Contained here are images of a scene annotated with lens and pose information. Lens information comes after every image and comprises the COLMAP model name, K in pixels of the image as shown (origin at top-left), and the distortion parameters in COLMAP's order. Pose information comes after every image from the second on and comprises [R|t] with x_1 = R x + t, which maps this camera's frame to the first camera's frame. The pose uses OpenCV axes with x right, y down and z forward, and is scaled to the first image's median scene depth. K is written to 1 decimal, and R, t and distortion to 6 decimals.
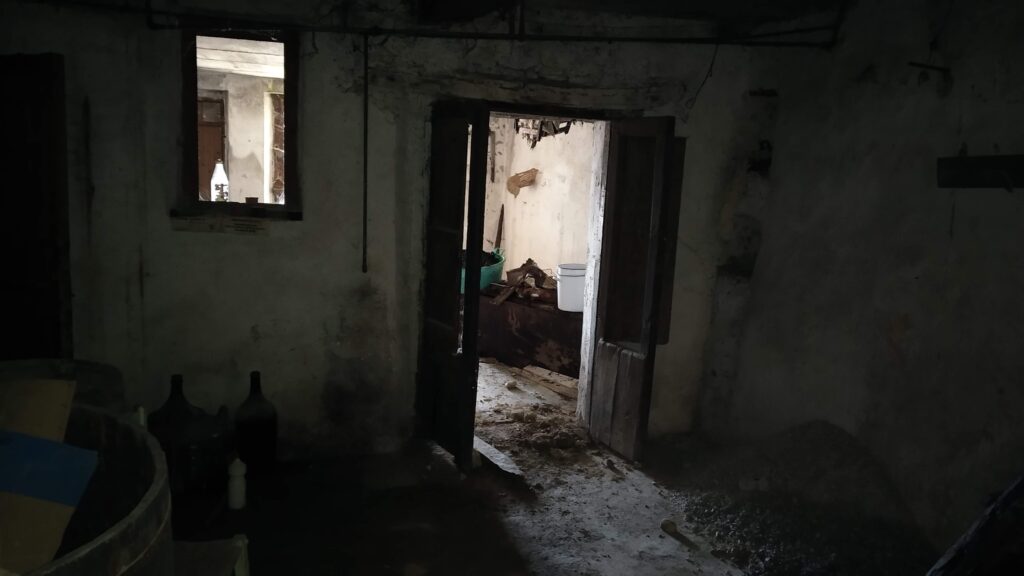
lens RADIAL K [[784.1, 0, 512.0], [0, 784.1, 288.0], [0, 0, 1]] dist [0.086101, -0.146340]
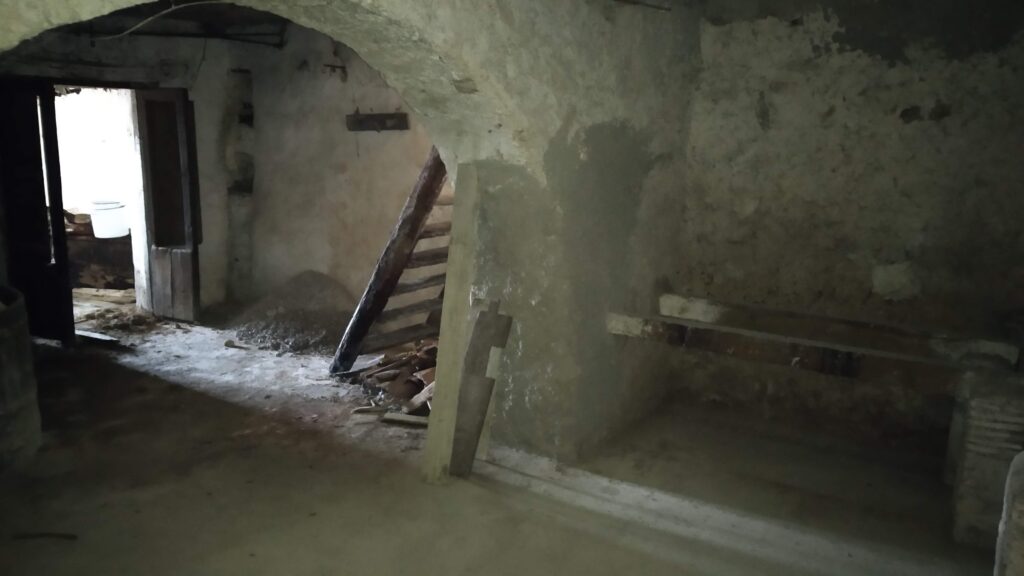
lens RADIAL K [[784.1, 0, 512.0], [0, 784.1, 288.0], [0, 0, 1]] dist [0.086101, -0.146340]
pose [[0.794183, -0.156281, 0.587238, -0.237923], [0.114191, 0.987530, 0.108378, 0.062735], [-0.596853, -0.019015, 0.802125, -0.563023]]
